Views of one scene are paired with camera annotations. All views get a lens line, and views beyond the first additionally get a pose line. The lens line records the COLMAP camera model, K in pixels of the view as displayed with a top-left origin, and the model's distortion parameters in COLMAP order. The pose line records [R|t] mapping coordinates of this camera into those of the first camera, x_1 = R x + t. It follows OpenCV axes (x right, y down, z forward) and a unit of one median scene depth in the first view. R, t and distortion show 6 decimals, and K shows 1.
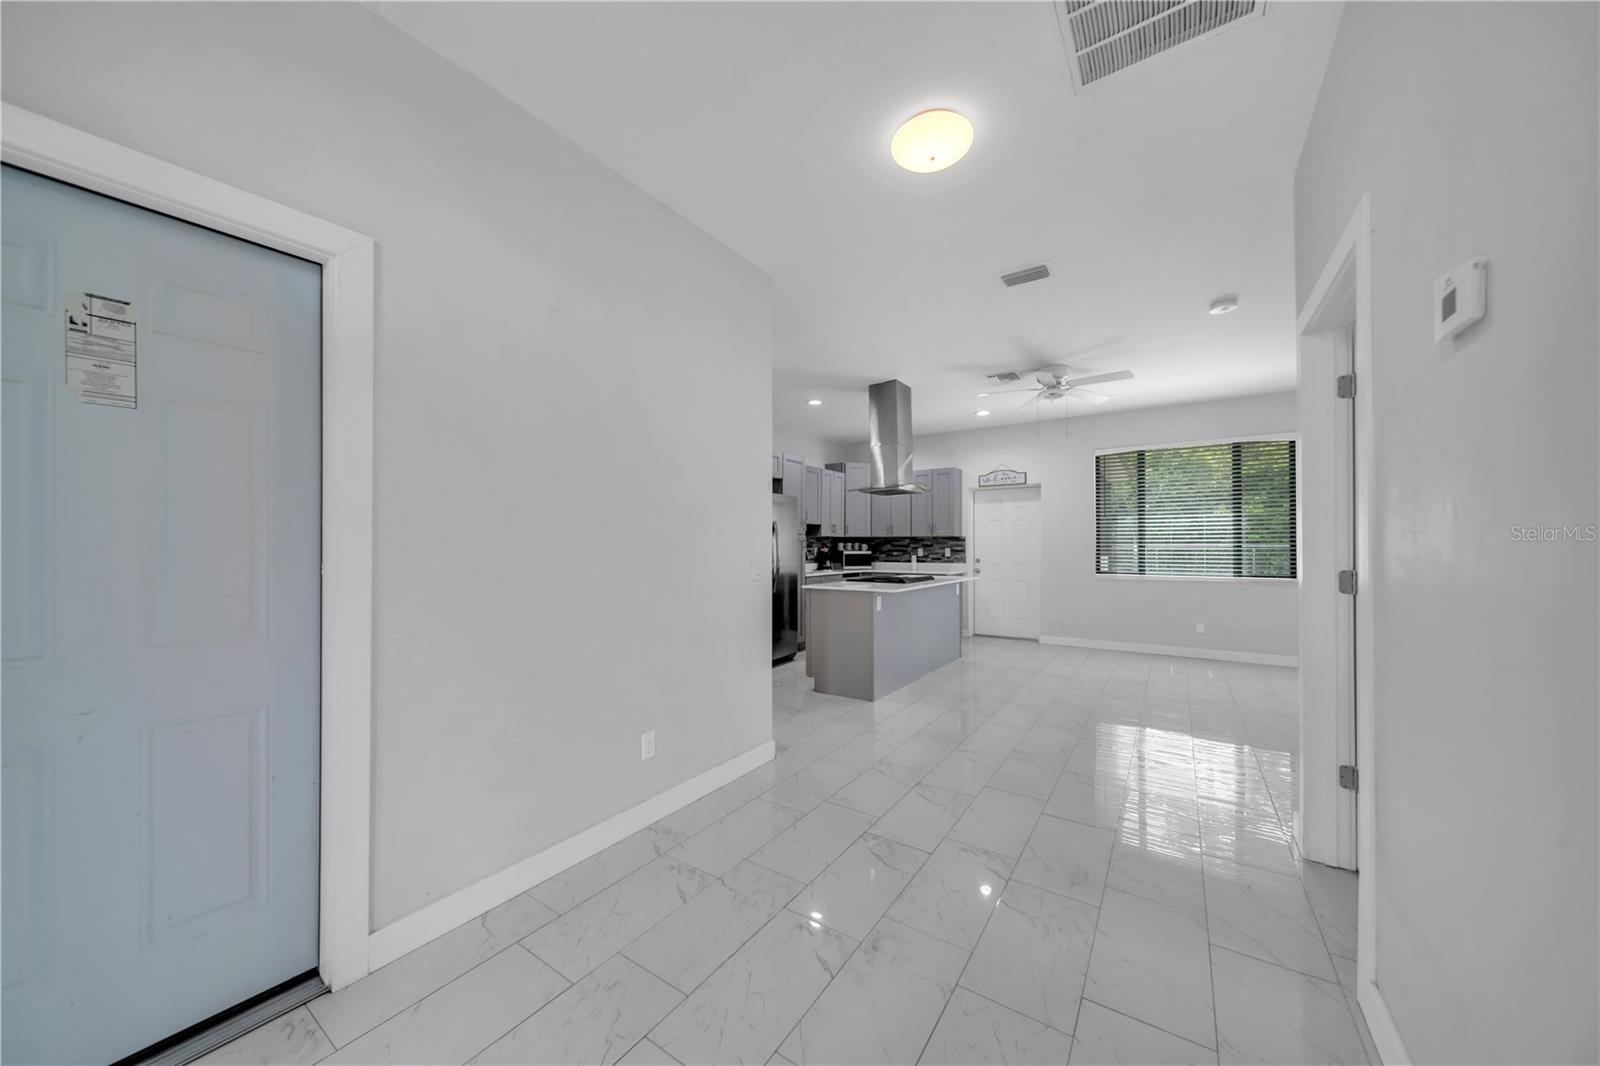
lens RADIAL K [[553.0, 0, 805.7], [0, 553.0, 546.5], [0, 0, 1]] dist [-0.001938, 0.000251]
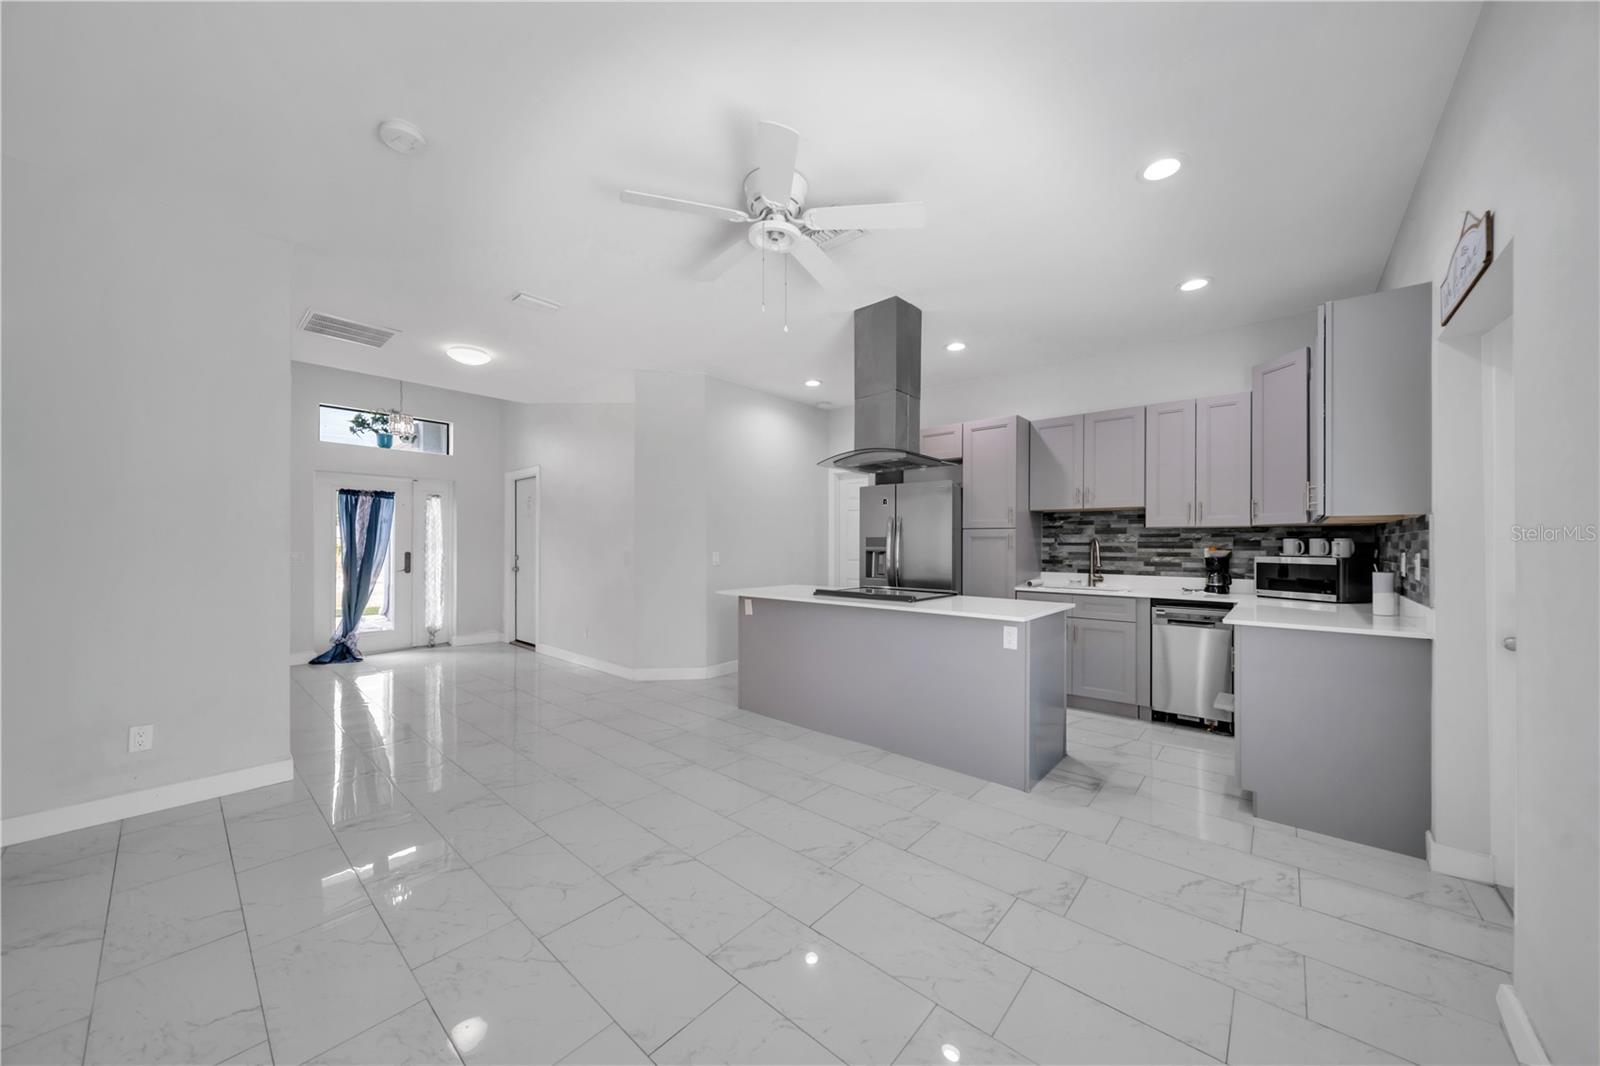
lens RADIAL K [[553.0, 0, 801.7], [0, 553.0, 542.8], [0, 0, 1]] dist [-0.001938, 0.000251]
pose [[-0.123635, -0.001327, -0.992327, 0.601037], [-0.003913, 0.999992, -0.000850, -0.001339], [0.992320, 0.003778, -0.123639, 0.699935]]
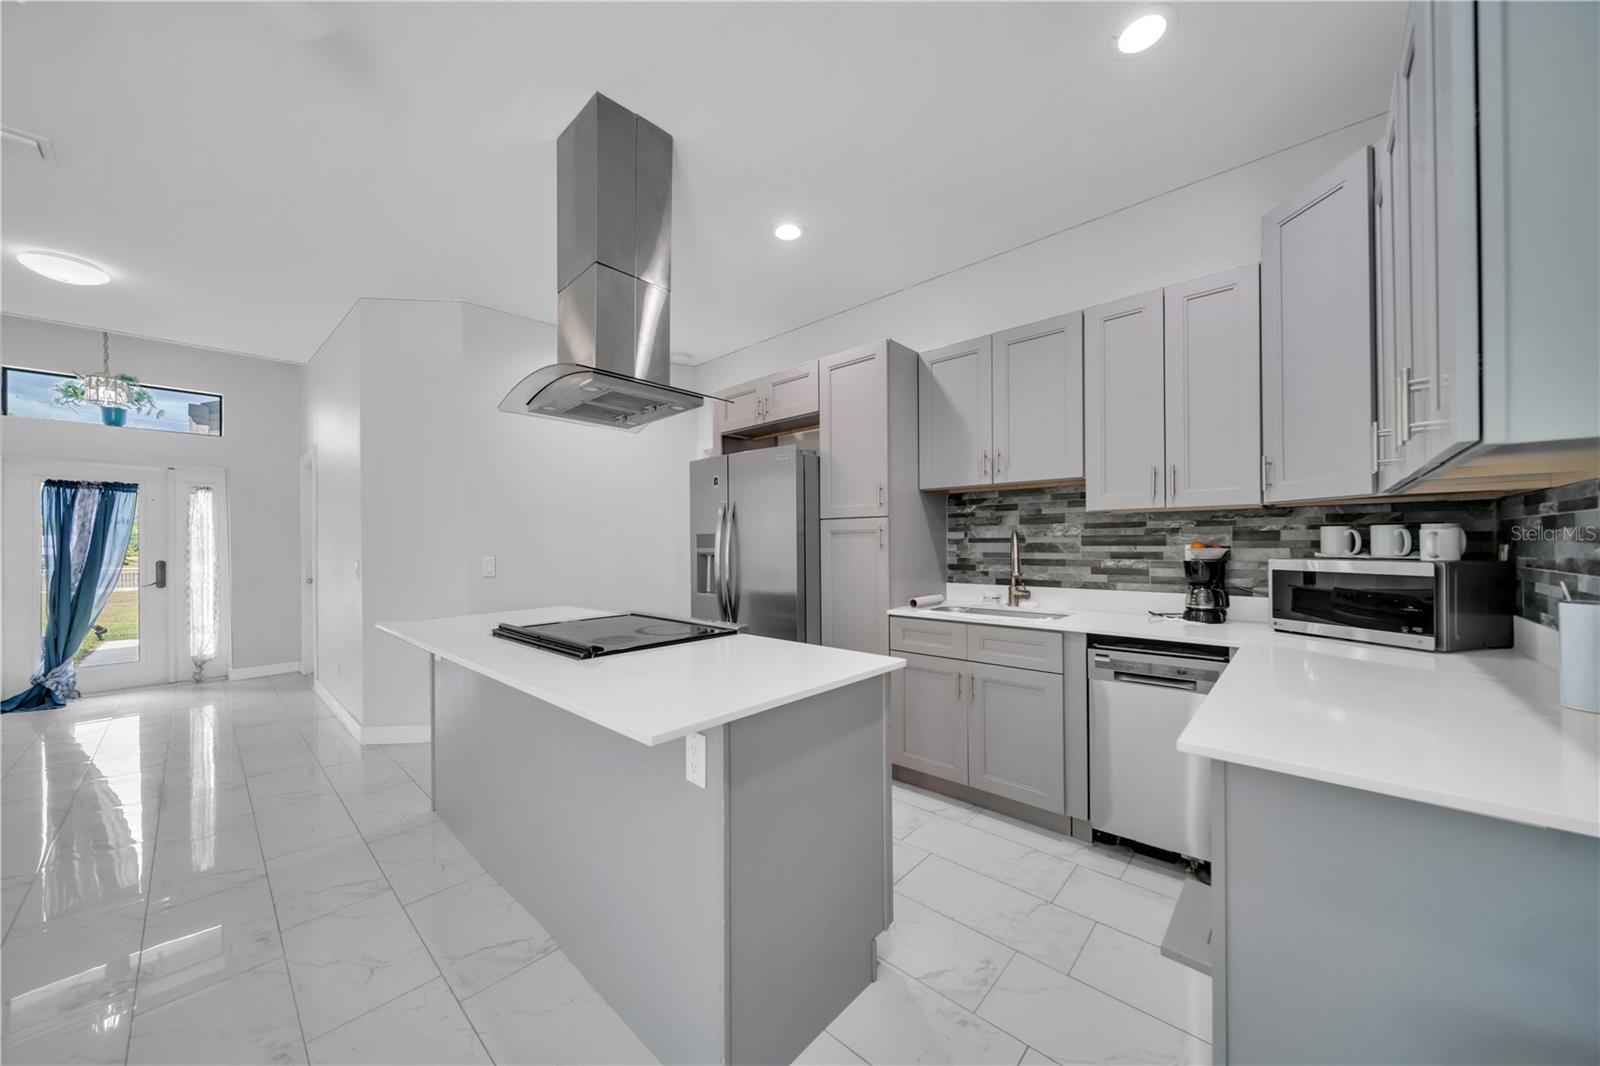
lens RADIAL K [[553.0, 0, 802.2], [0, 553.0, 542.3], [0, 0, 1]] dist [-0.001938, 0.000251]
pose [[-0.143232, 0.001059, -0.989689, 0.372194], [0.008284, 0.999966, -0.000129, -0.001324], [0.989654, -0.008217, -0.143236, 0.846572]]
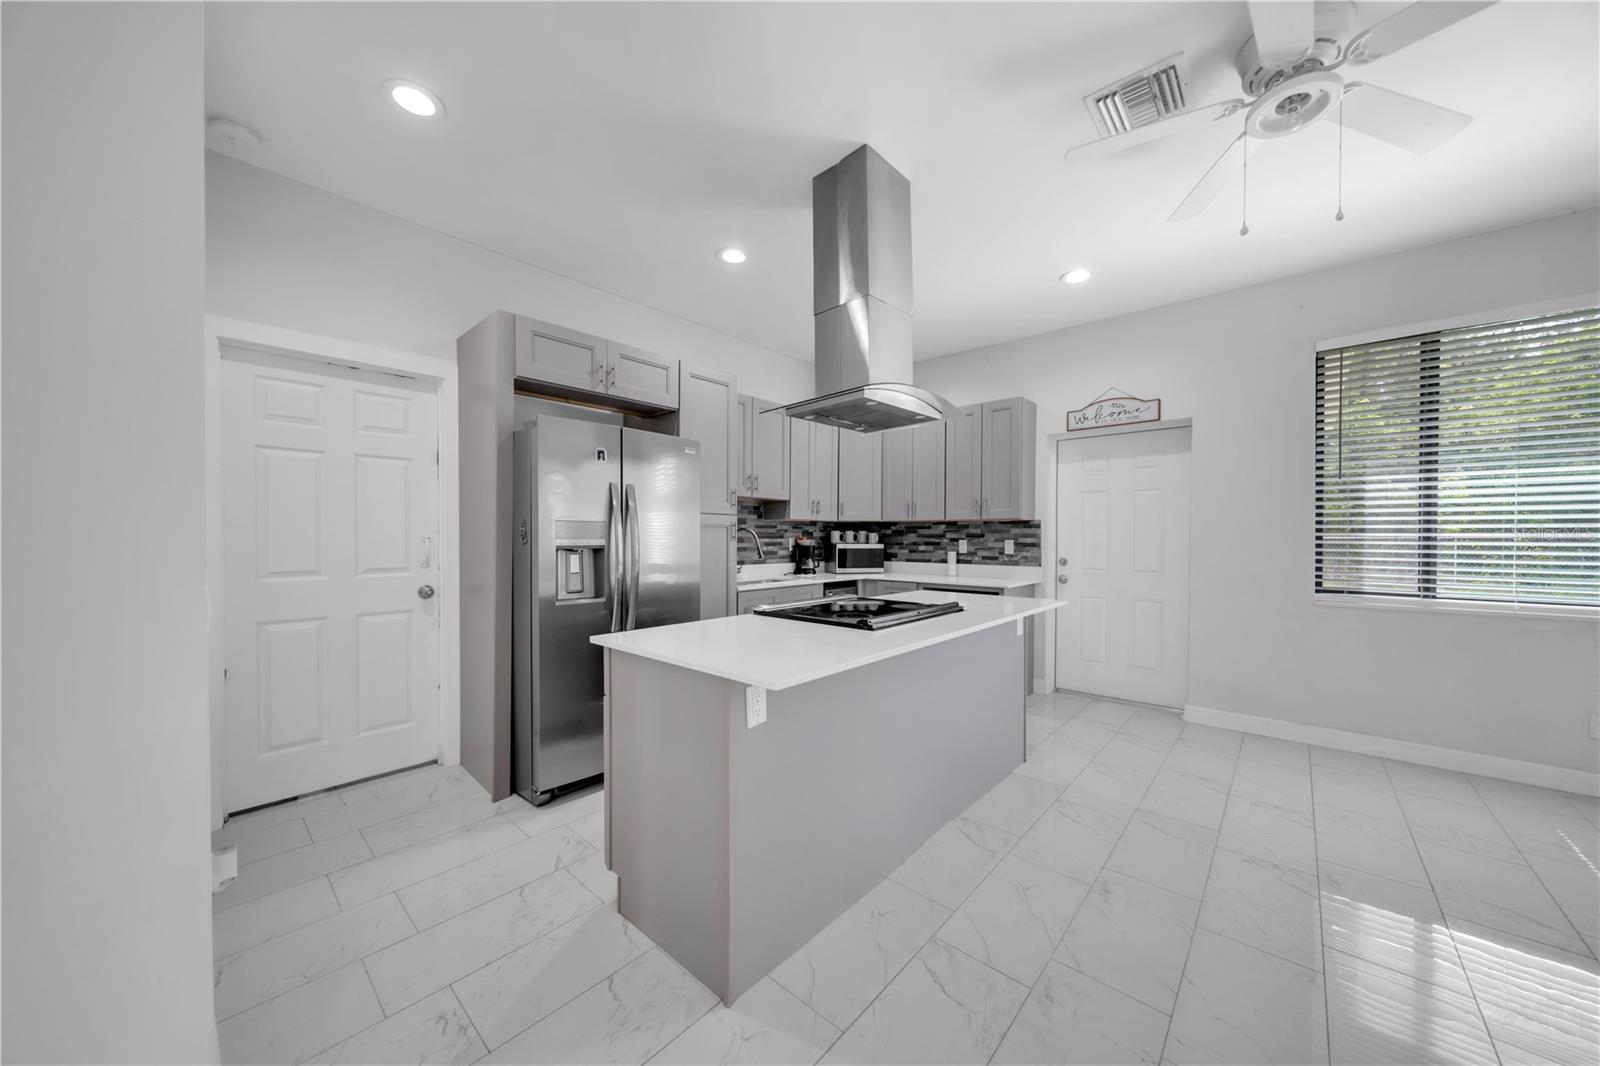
lens RADIAL K [[553.0, 0, 802.0], [0, 553.0, 542.7], [0, 0, 1]] dist [-0.001938, 0.000251]
pose [[0.990638, 0.005035, -0.136424, 0.119295], [-0.003628, 0.999938, 0.010556, 0.000503], [0.136469, -0.009962, 0.990594, 0.390035]]
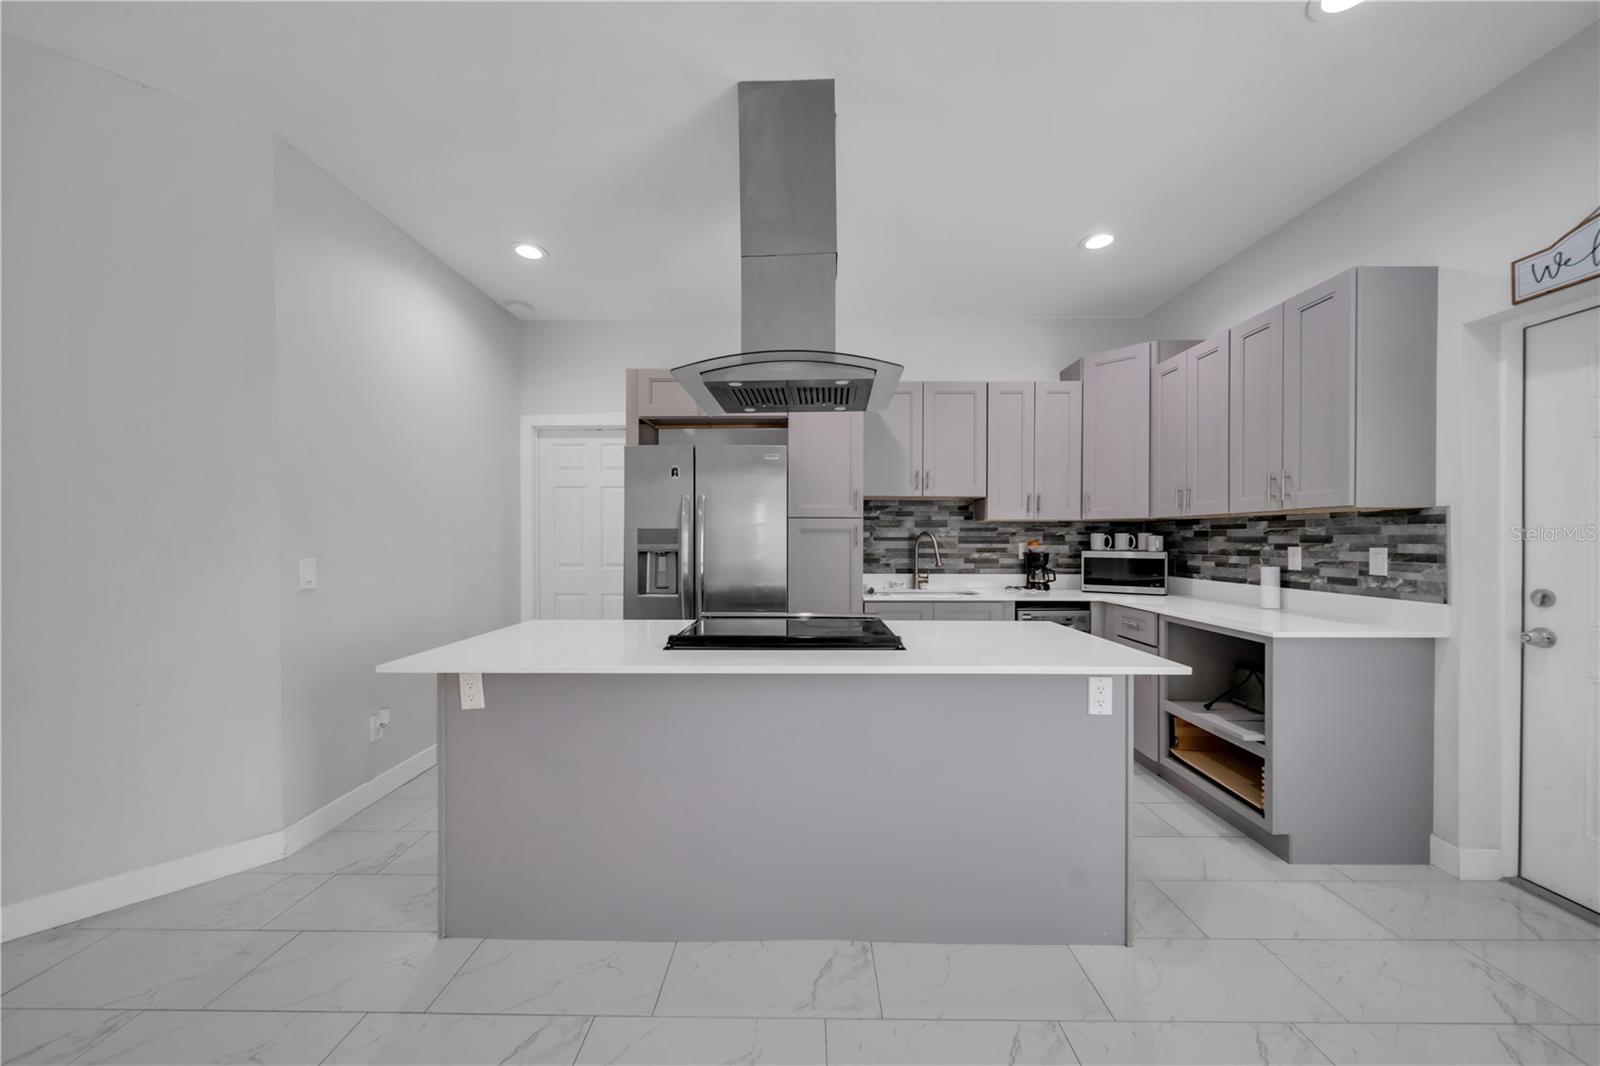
lens RADIAL K [[553.0, 0, 801.4], [0, 553.0, 541.6], [0, 0, 1]] dist [-0.001938, 0.000251]
pose [[0.547378, 0.003882, -0.836876, 0.336744], [-0.001462, 0.999992, 0.003682, -0.000983], [0.836884, -0.000792, 0.547380, 0.572301]]
